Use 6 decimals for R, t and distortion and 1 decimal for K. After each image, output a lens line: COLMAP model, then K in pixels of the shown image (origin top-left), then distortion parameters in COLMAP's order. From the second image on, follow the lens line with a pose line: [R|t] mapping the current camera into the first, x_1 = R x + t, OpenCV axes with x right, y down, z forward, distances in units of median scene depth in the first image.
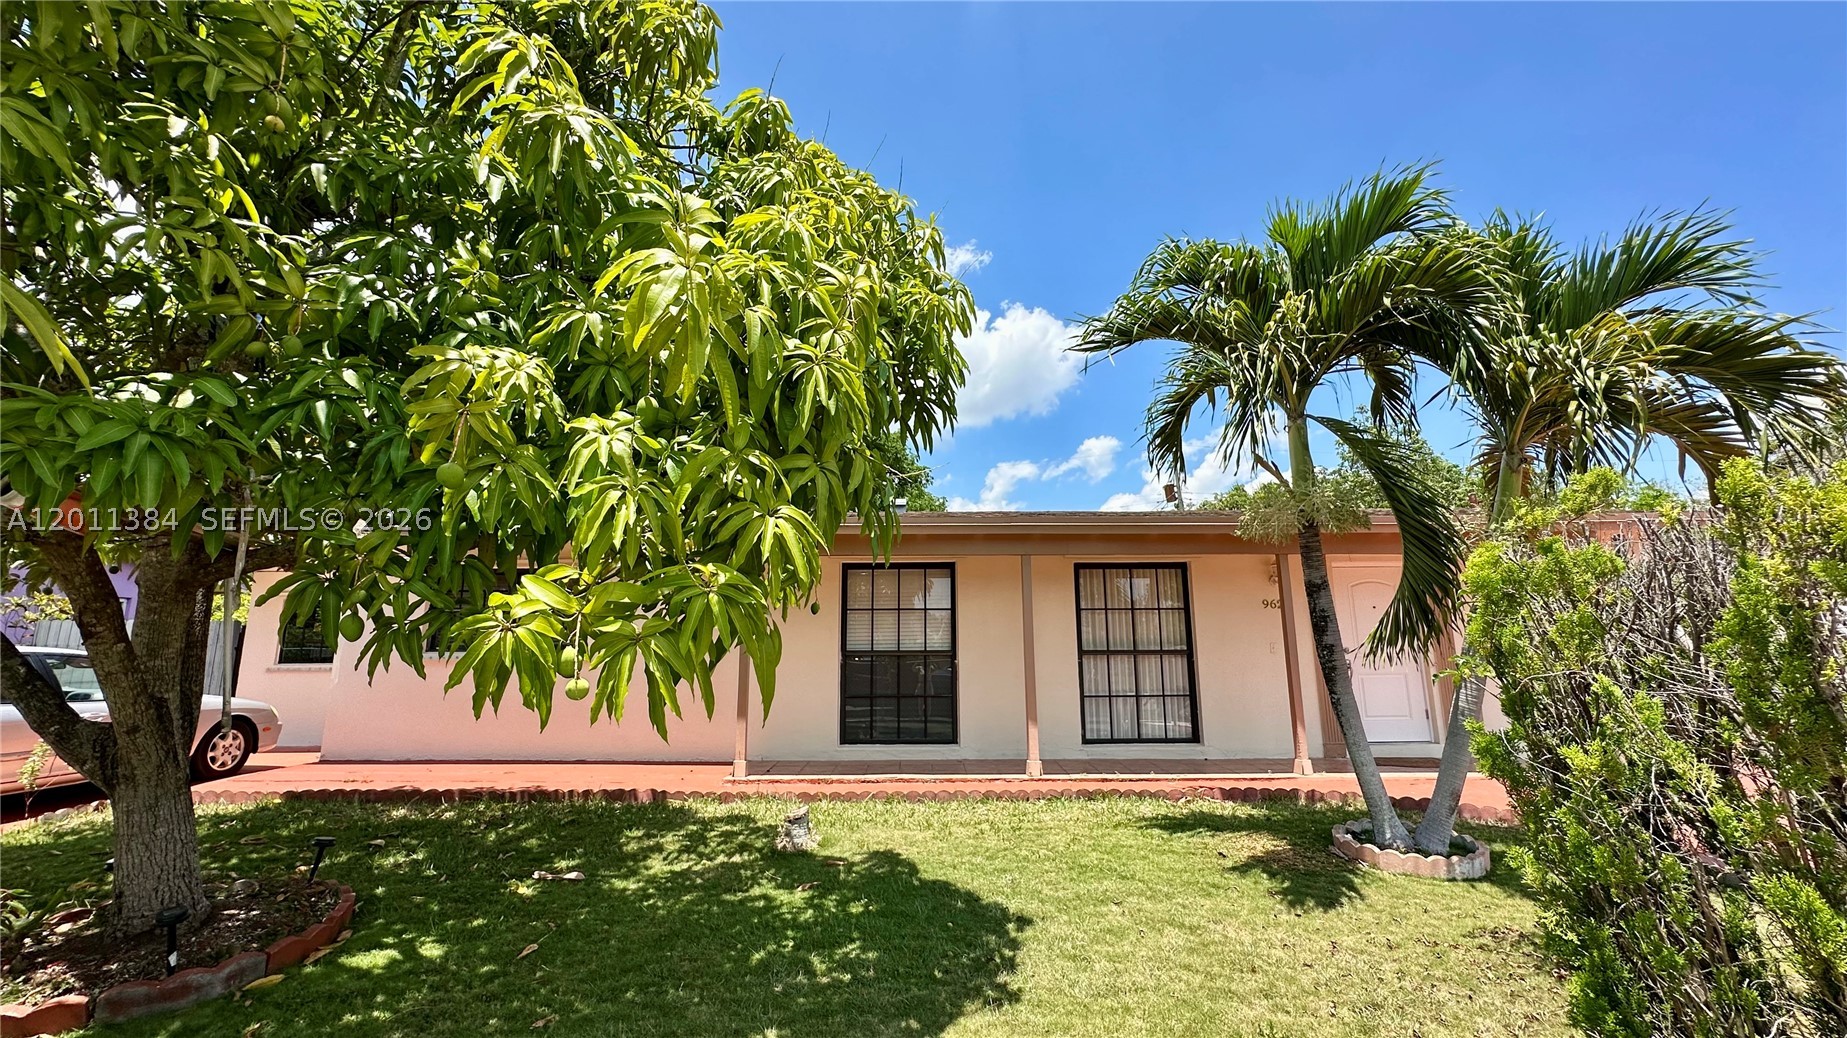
lens RADIAL K [[701.4, 0, 907.8], [0, 701.4, 526.5], [0, 0, 1]] dist [-0.003313, -0.000237]
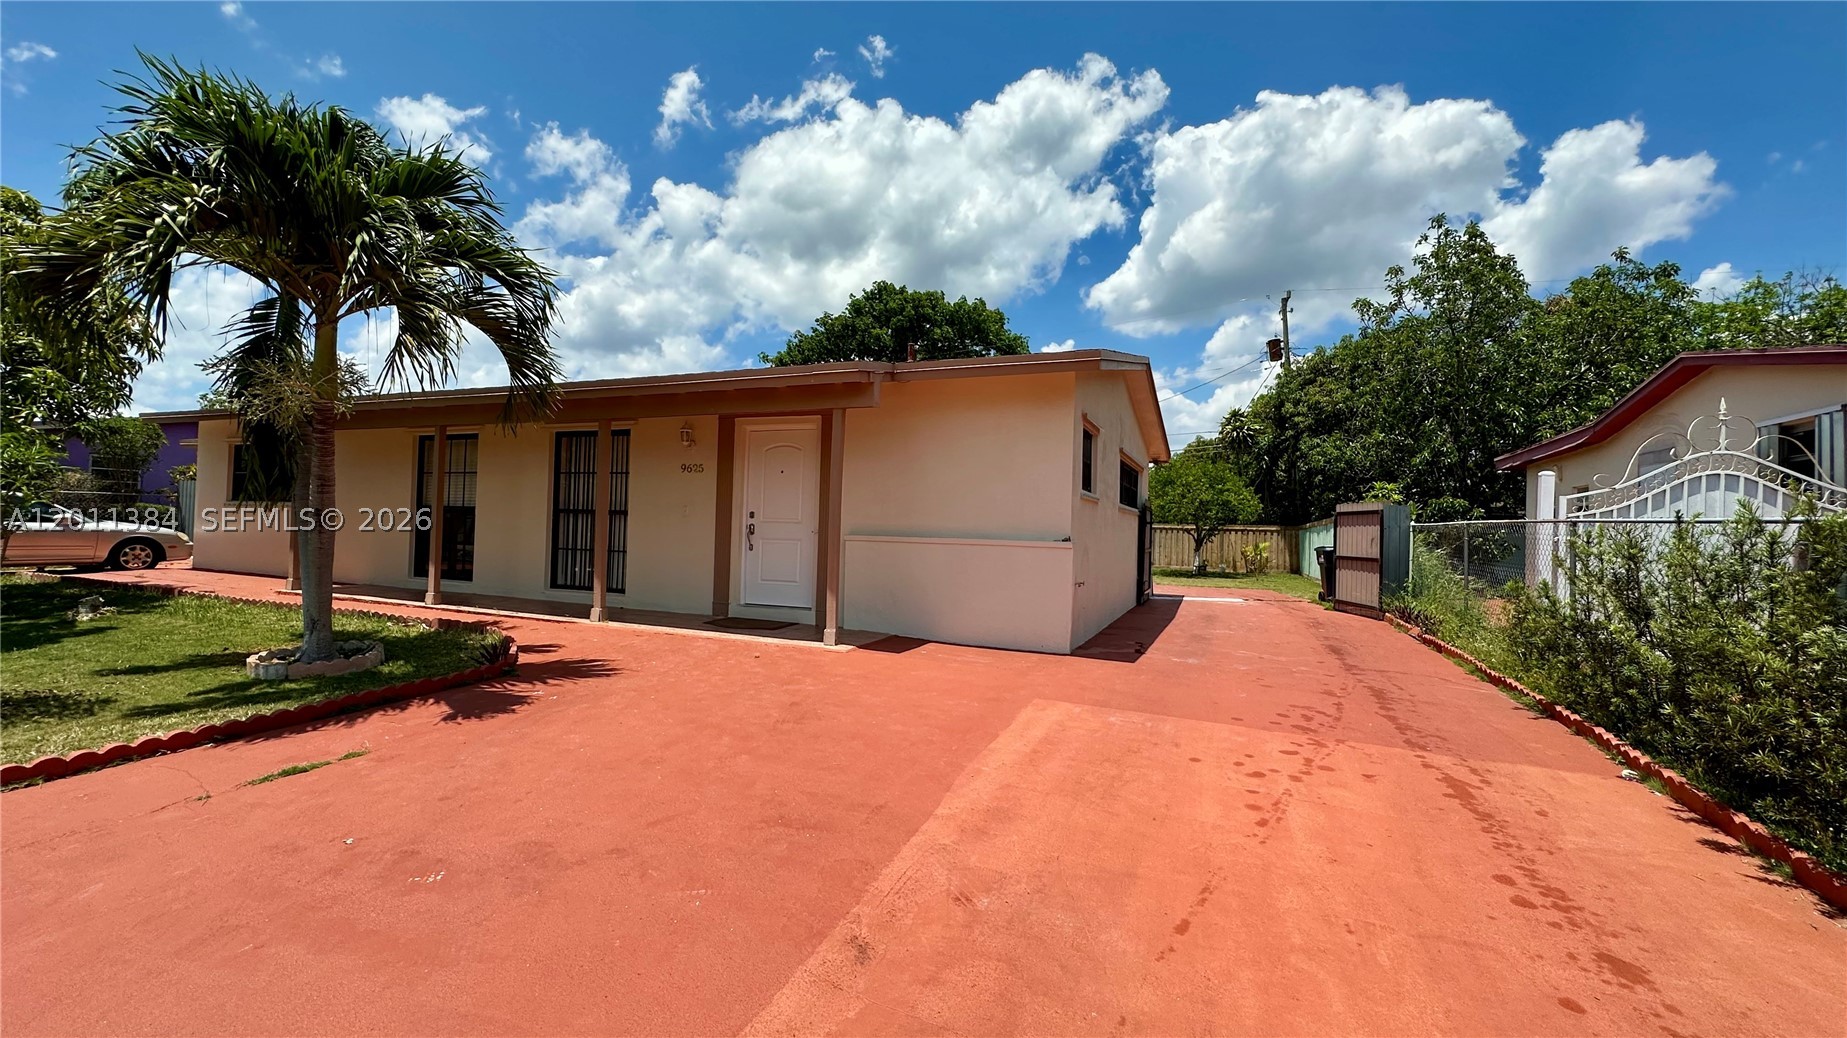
lens RADIAL K [[701.4, 0, 907.8], [0, 701.4, 526.5], [0, 0, 1]] dist [-0.003313, -0.000237]
pose [[0.931082, 0.031899, -0.363412, 1.300518], [0.030676, 0.985796, 0.165123, 0.038232], [0.363517, -0.164892, 0.916878, 0.178769]]
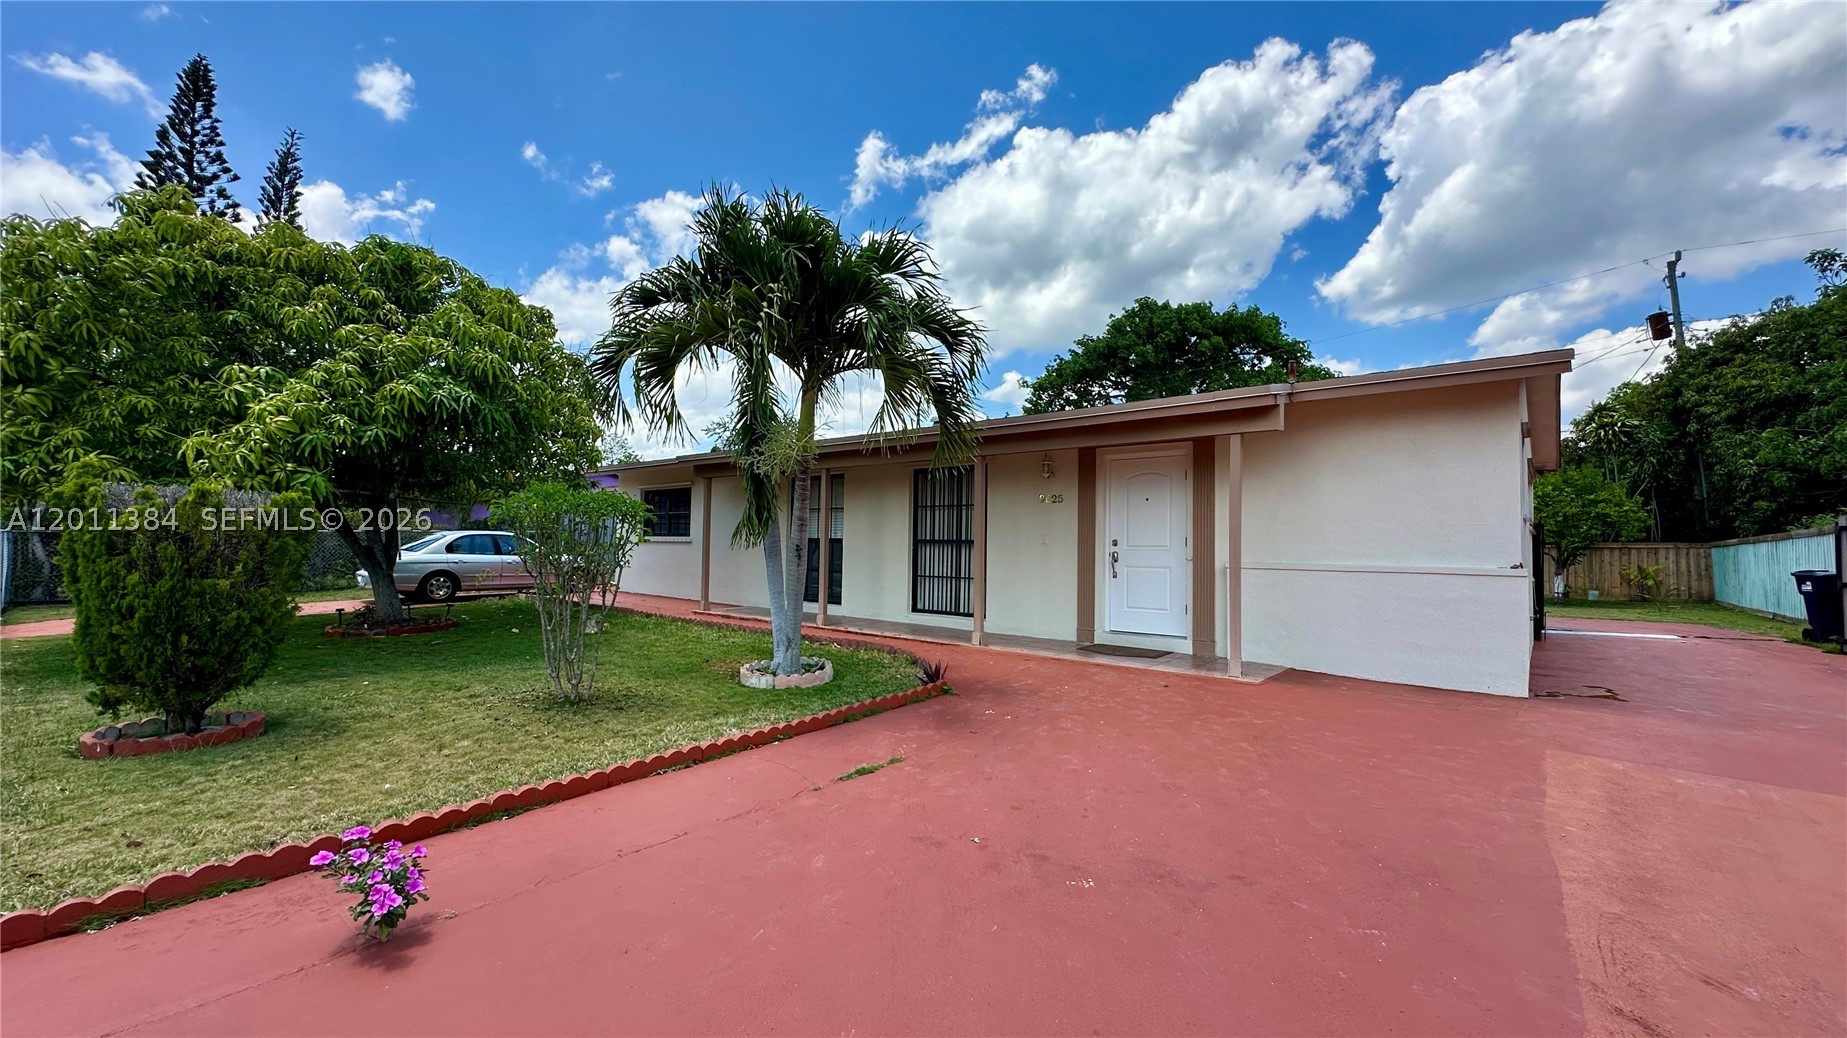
lens RADIAL K [[701.0, 0, 923.5], [0, 701.0, 519.0], [0, 0, 1]] dist [-0.002235, 0.000171]
pose [[0.784977, -0.006091, -0.619495, 1.128992], [0.089764, 0.990518, 0.104003, 0.014041], [0.612987, -0.137248, 0.778081, 0.055986]]
